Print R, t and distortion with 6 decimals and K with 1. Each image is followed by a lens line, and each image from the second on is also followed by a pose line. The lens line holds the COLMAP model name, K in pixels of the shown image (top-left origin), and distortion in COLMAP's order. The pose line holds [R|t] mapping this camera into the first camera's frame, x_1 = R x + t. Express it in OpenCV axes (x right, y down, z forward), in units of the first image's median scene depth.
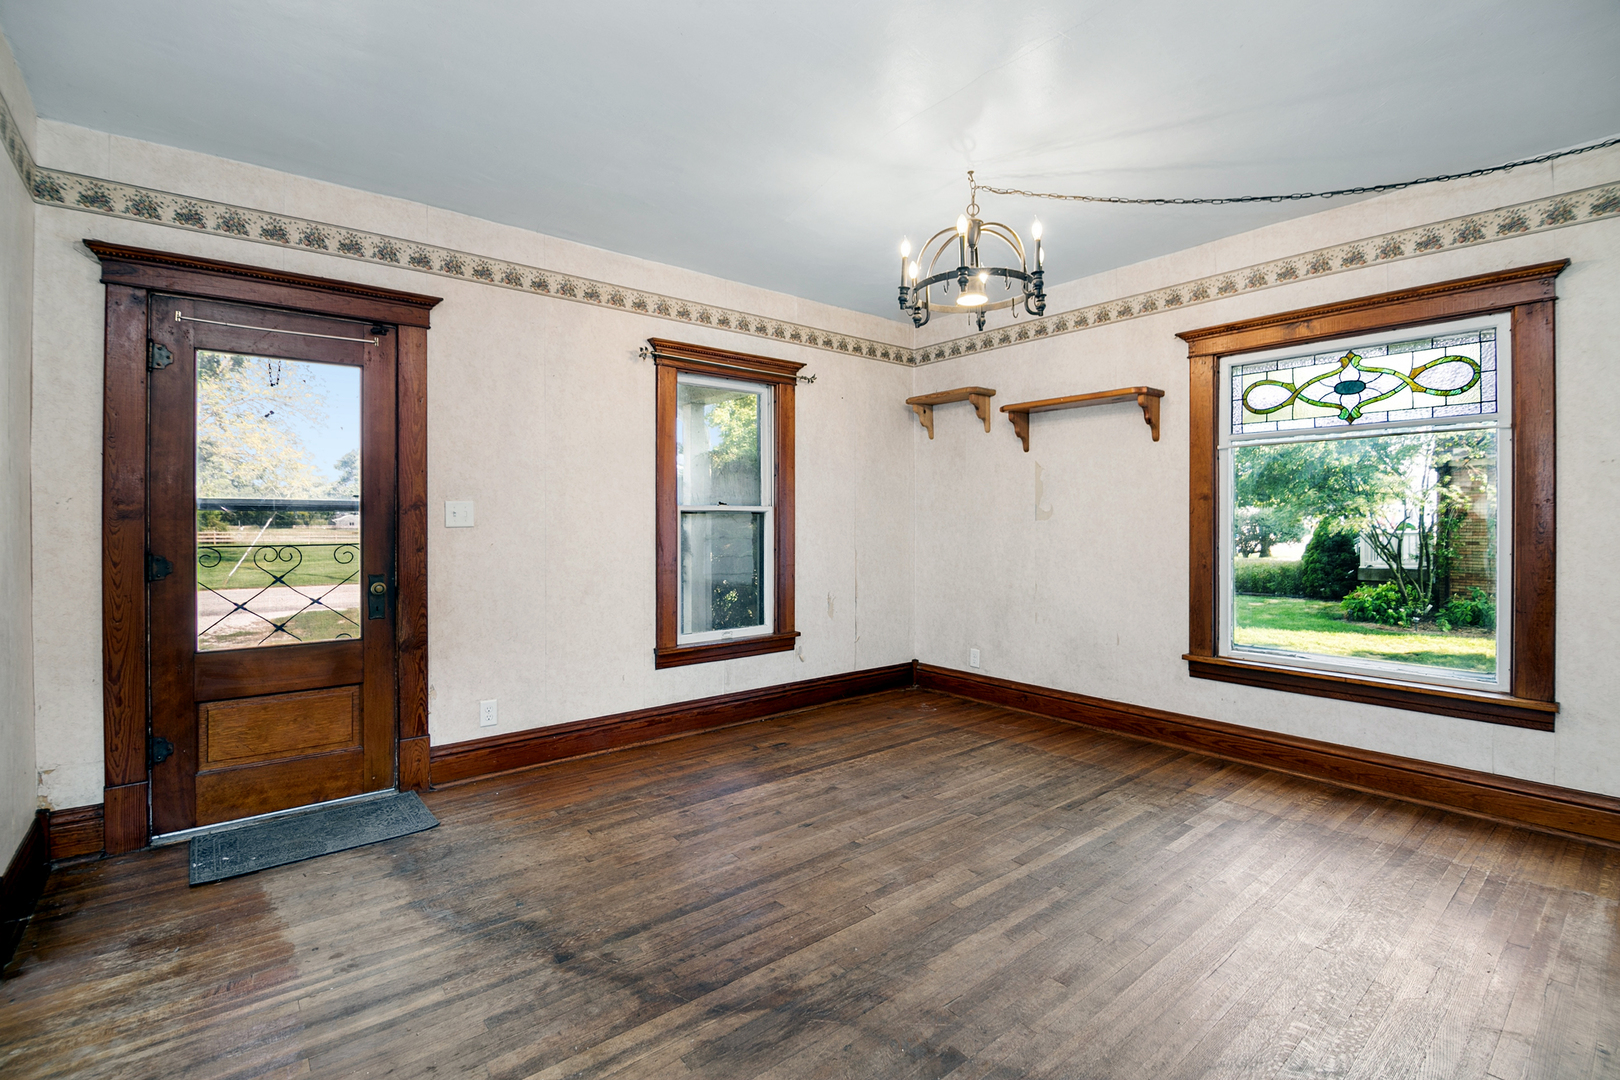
lens RADIAL K [[731.0, 0, 809.8], [0, 731.0, 524.3], [0, 0, 1]] dist [0.000202, -0.010610]
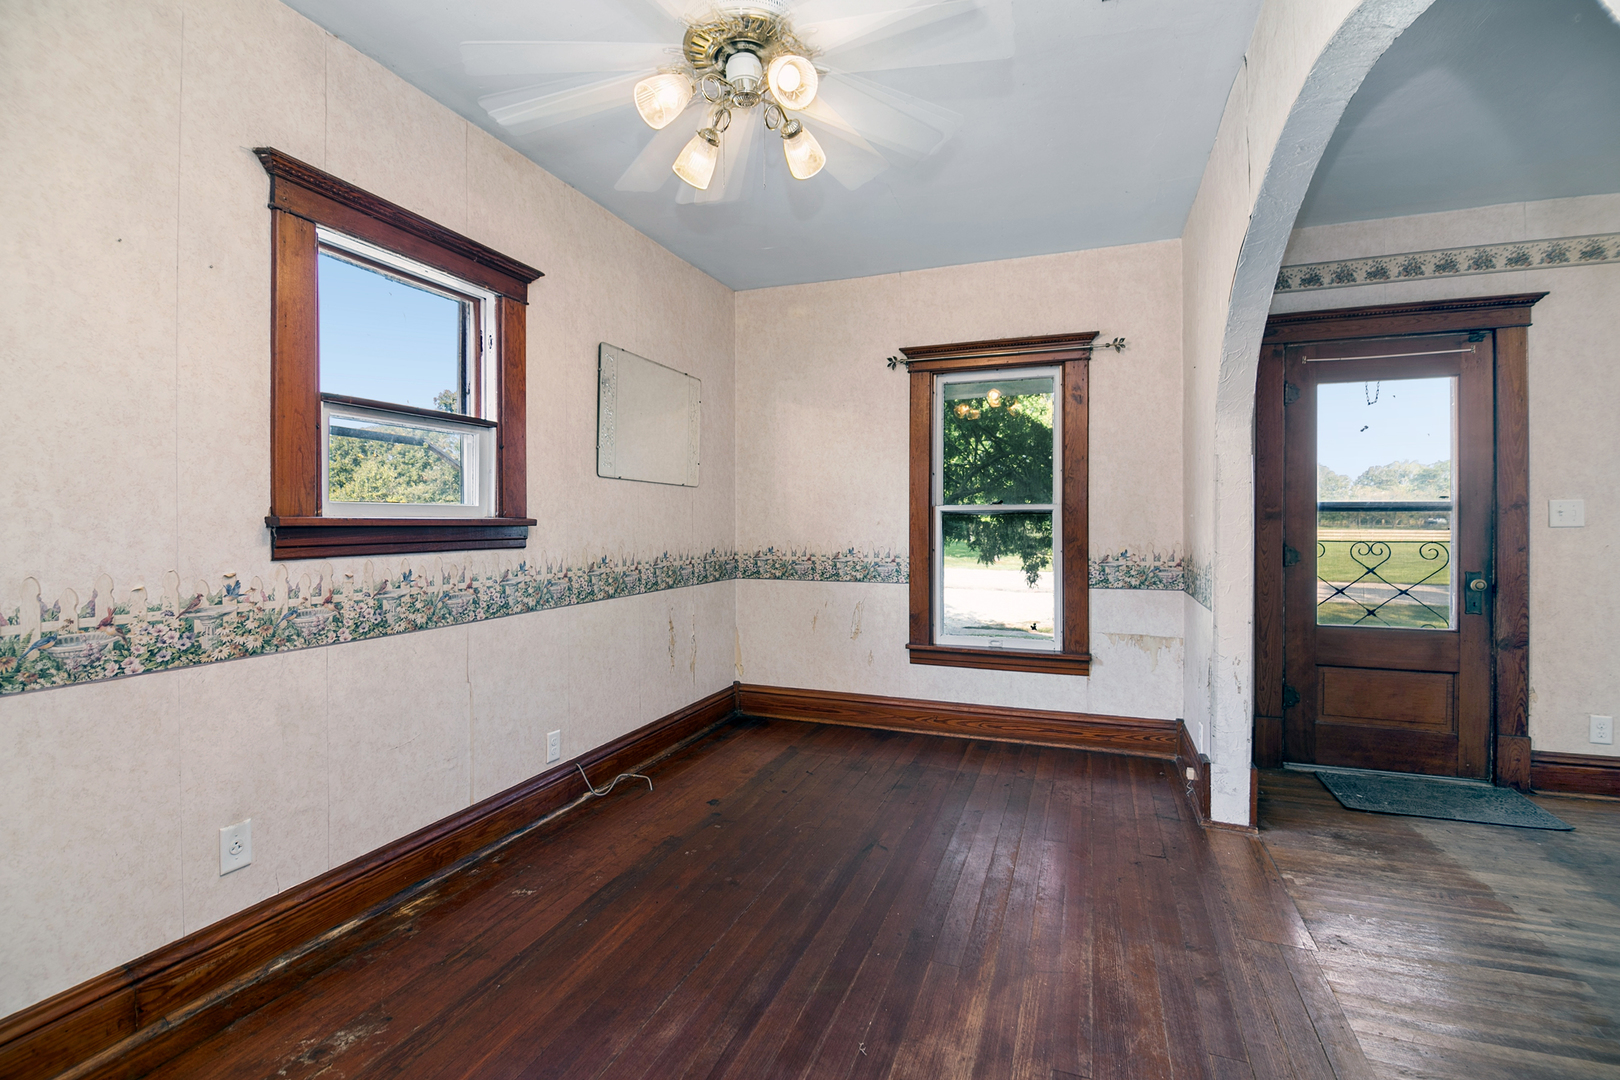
lens RADIAL K [[729.2, 0, 805.0], [0, 729.2, 518.3], [0, 0, 1]] dist [-0.000969, -0.009819]
pose [[0.493626, -0.001249, -0.869674, -0.165357], [-0.003455, 0.999988, -0.003396, -0.000553], [0.869668, 0.004681, 0.493616, -0.344307]]
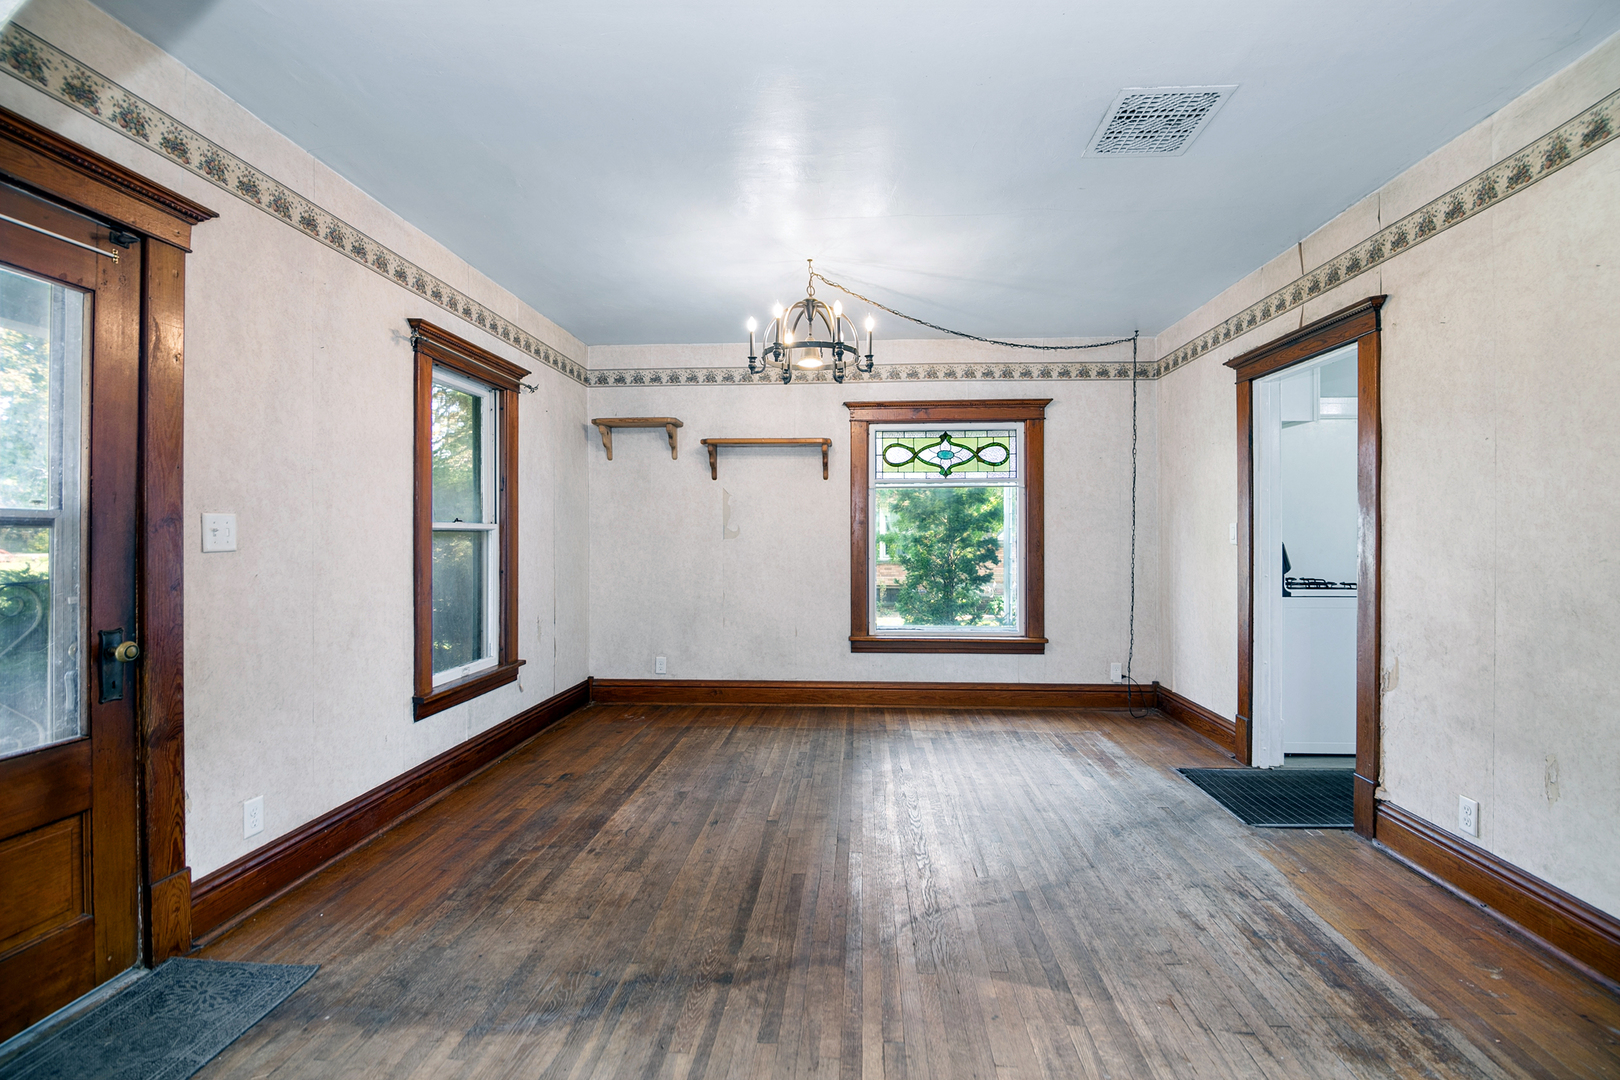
lens RADIAL K [[722.6, 0, 819.9], [0, 722.6, 534.9], [0, 0, 1]] dist [-0.000603, -0.009530]
pose [[0.679477, 0.001985, 0.733694, -0.631115], [0.003995, 0.999972, -0.006405, -0.005525], [-0.733686, 0.007283, 0.679450, 0.146318]]
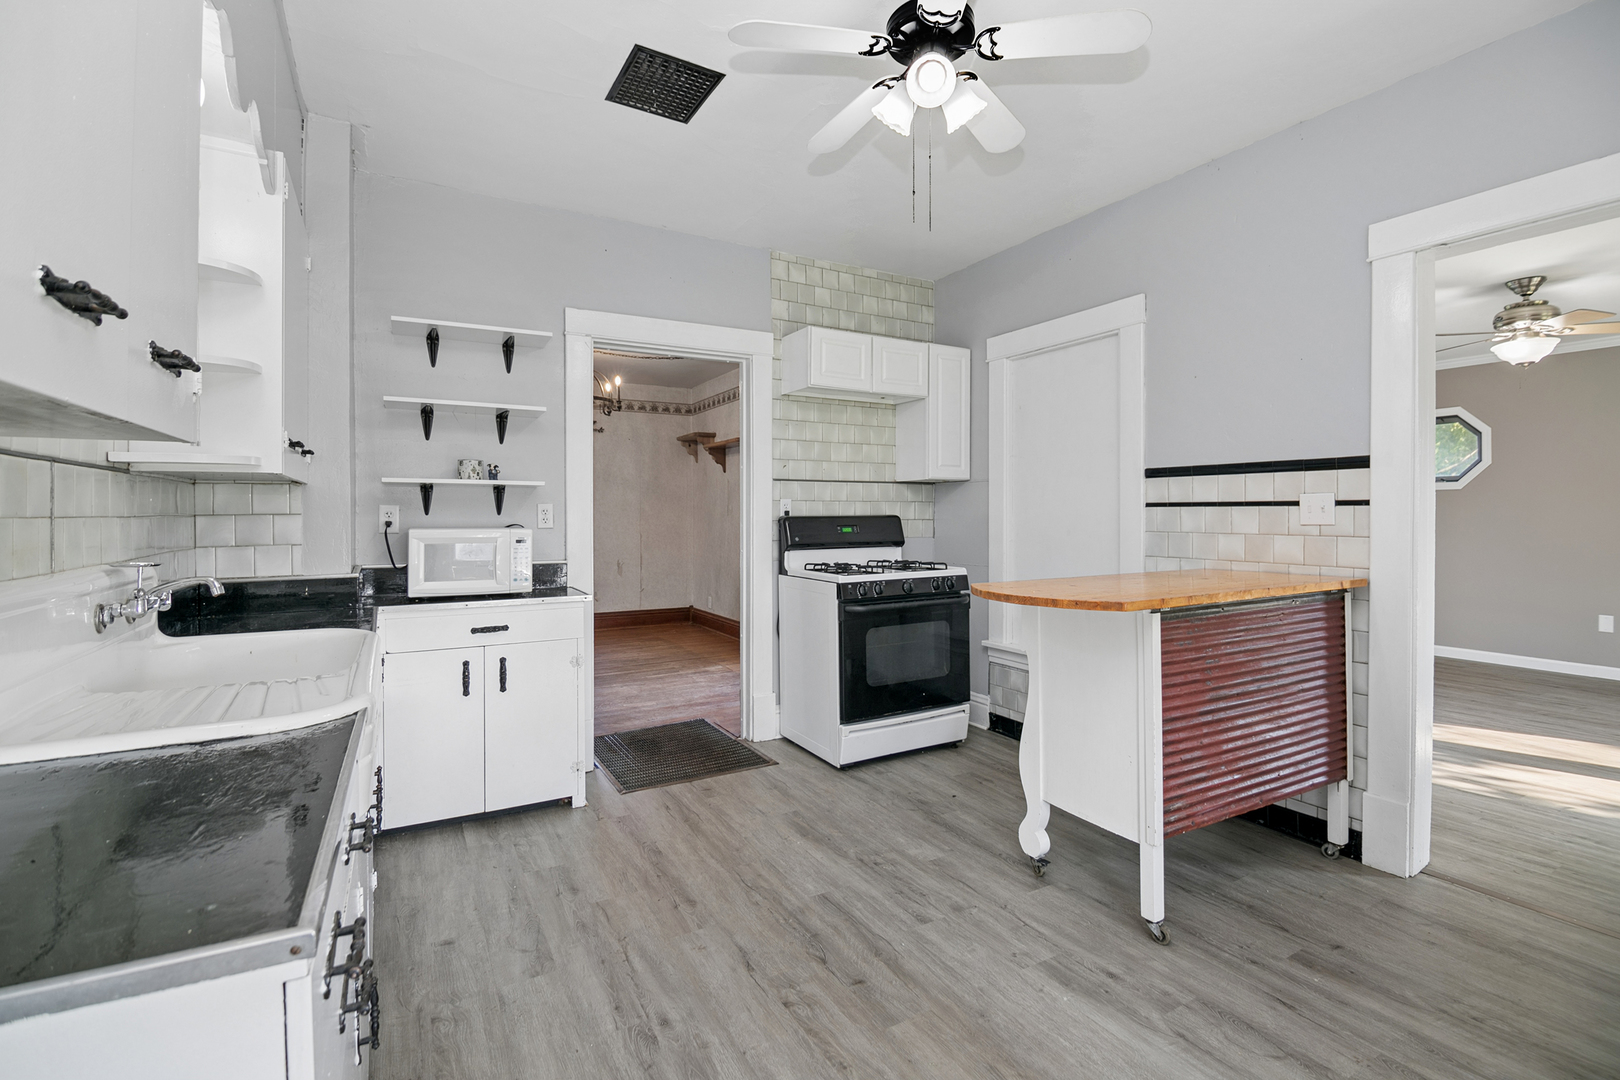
lens RADIAL K [[729.2, 0, 805.0], [0, 729.2, 518.3], [0, 0, 1]] dist [-0.000969, -0.009819]
pose [[0.982814, -0.000635, -0.184599, 1.114382], [0.000700, 1.000000, 0.000291, 0.001812], [0.184599, -0.000415, 0.982814, -0.785997]]
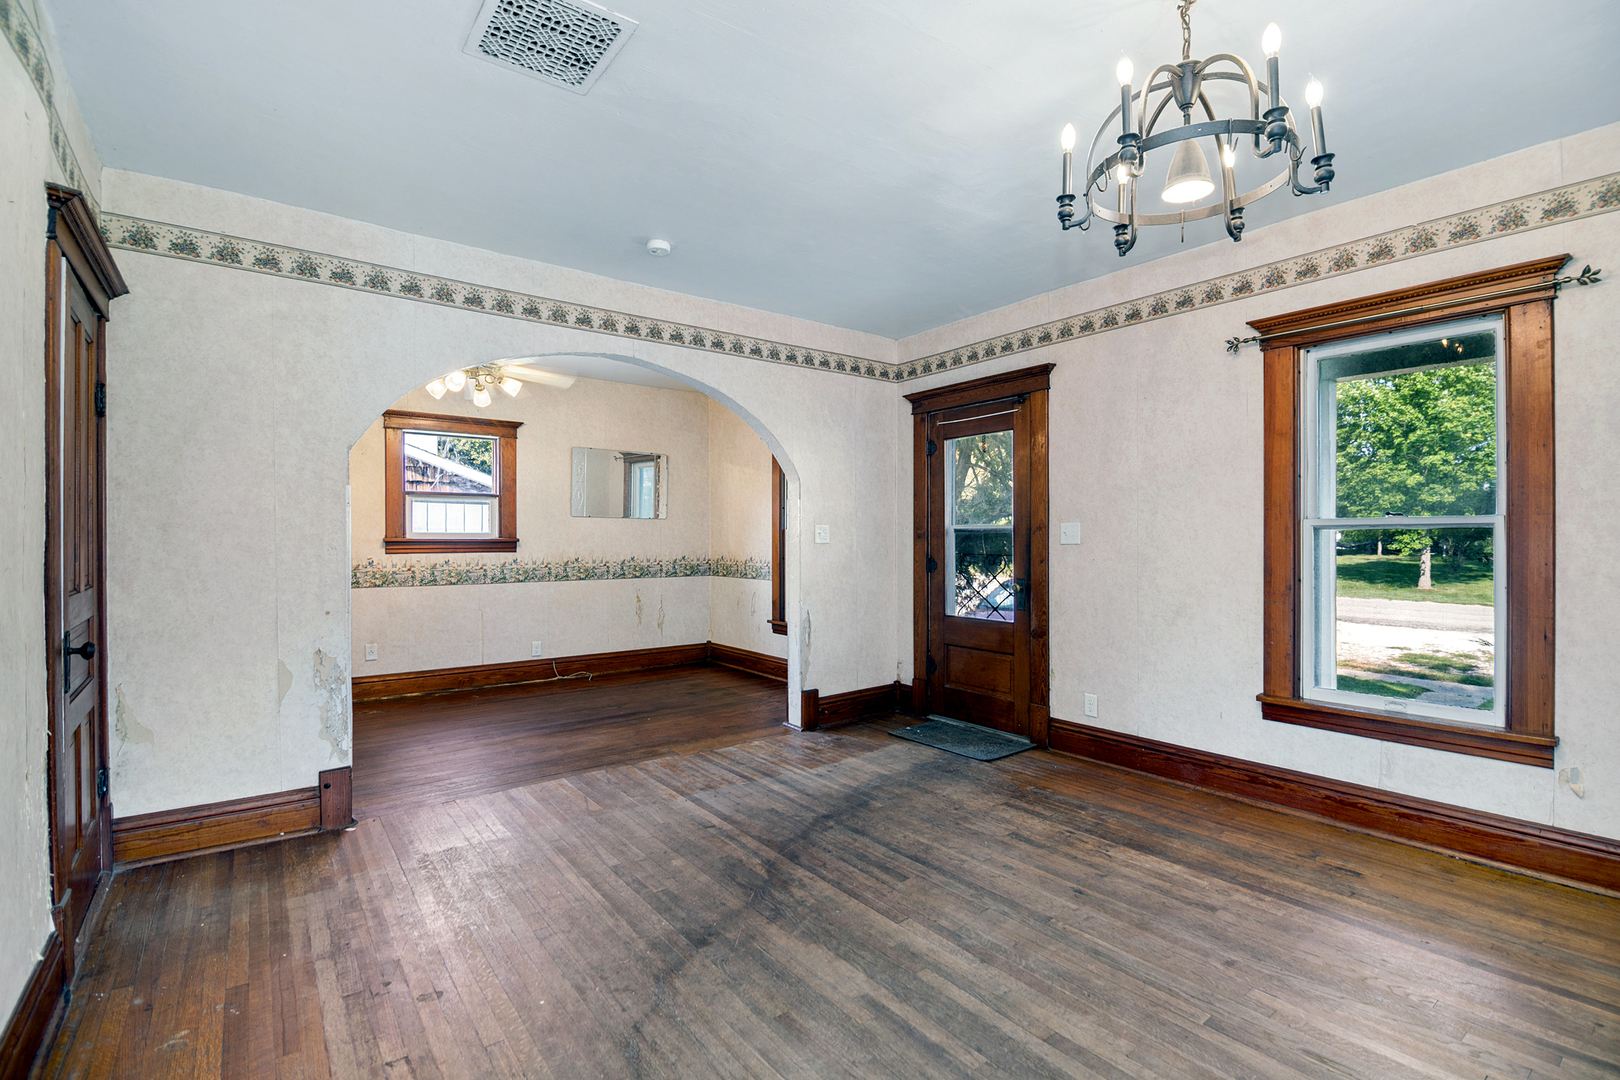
lens RADIAL K [[744.2, 0, 818.6], [0, 744.2, 536.6], [0, 0, 1]] dist [0.000188, -0.011074]
pose [[-0.031553, -0.000419, -0.999502, 0.822326], [-0.002285, 0.999997, -0.000347, -0.008137], [0.999499, 0.002272, -0.031554, 0.664643]]
